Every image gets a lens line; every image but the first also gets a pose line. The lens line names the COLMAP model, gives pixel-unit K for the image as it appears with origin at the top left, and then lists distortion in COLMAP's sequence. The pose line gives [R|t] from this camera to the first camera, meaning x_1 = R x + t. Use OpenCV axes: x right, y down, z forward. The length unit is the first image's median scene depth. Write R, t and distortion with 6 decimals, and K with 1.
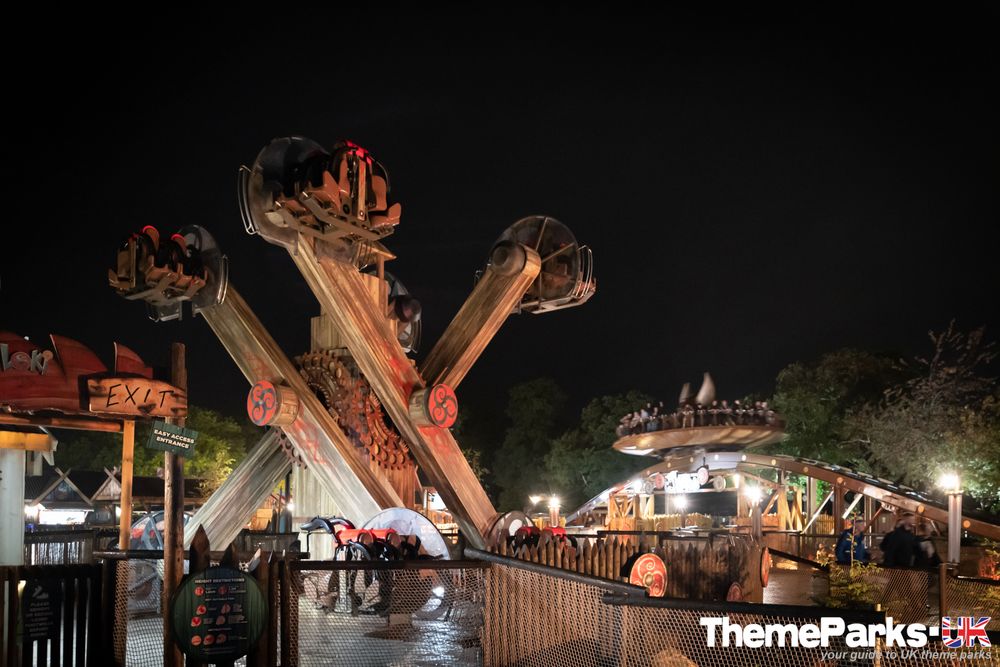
lens RADIAL K [[828.7, 0, 502.1], [0, 828.7, 458.0], [0, 0, 1]] dist [-0.128745, 0.073831]
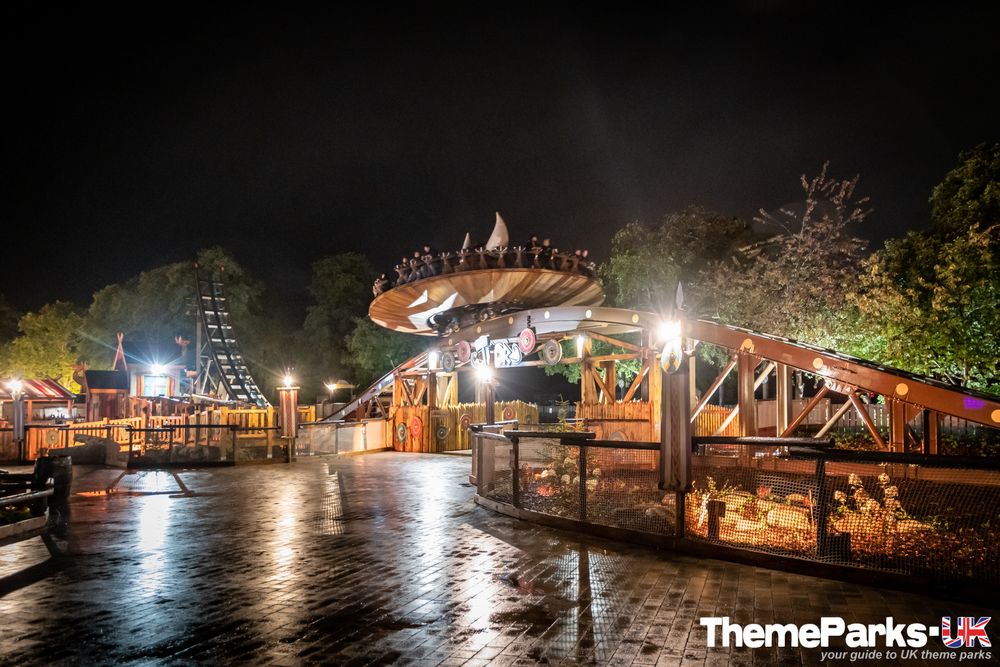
lens RADIAL K [[724.2, 0, 501.0], [0, 724.2, 361.0], [0, 0, 1]] dist [-0.000827, -0.000326]
pose [[0.979323, 0.004898, 0.202242, 0.199429], [-0.006057, 0.999969, 0.005111, 0.062974], [-0.202211, -0.006230, 0.979322, 0.816365]]
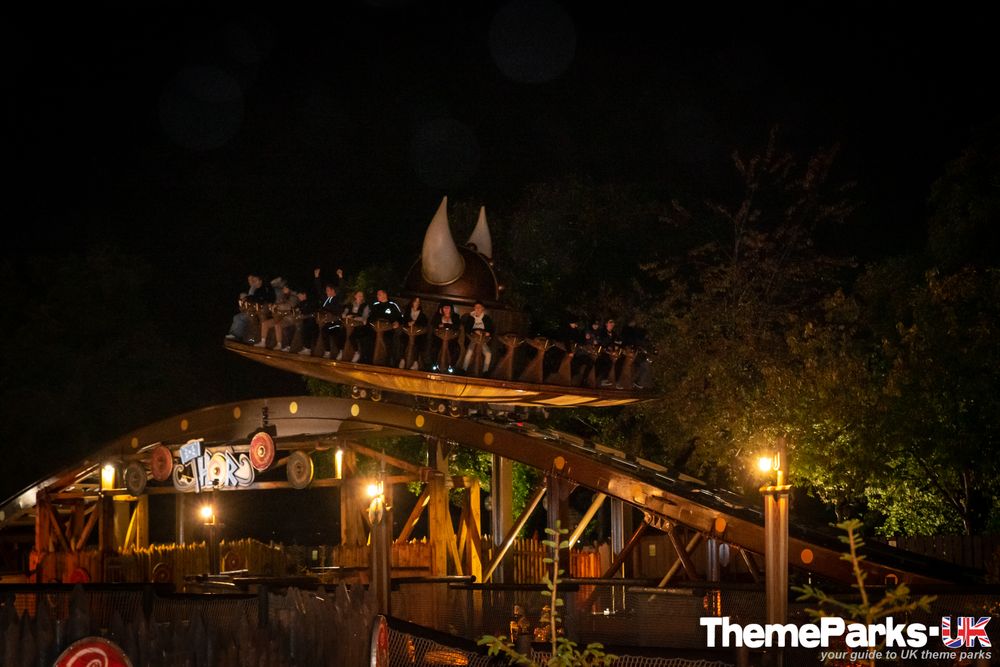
lens RADIAL K [[2049.3, 0, 500.0], [0, 2049.3, 333.5], [0, 0, 1]] dist [-0.092798, -0.097624]
pose [[0.939718, 0.015563, 0.341595, -0.006021], [-0.004235, 0.999417, -0.033882, -0.007086], [-0.341923, 0.030393, 0.939236, -0.073562]]
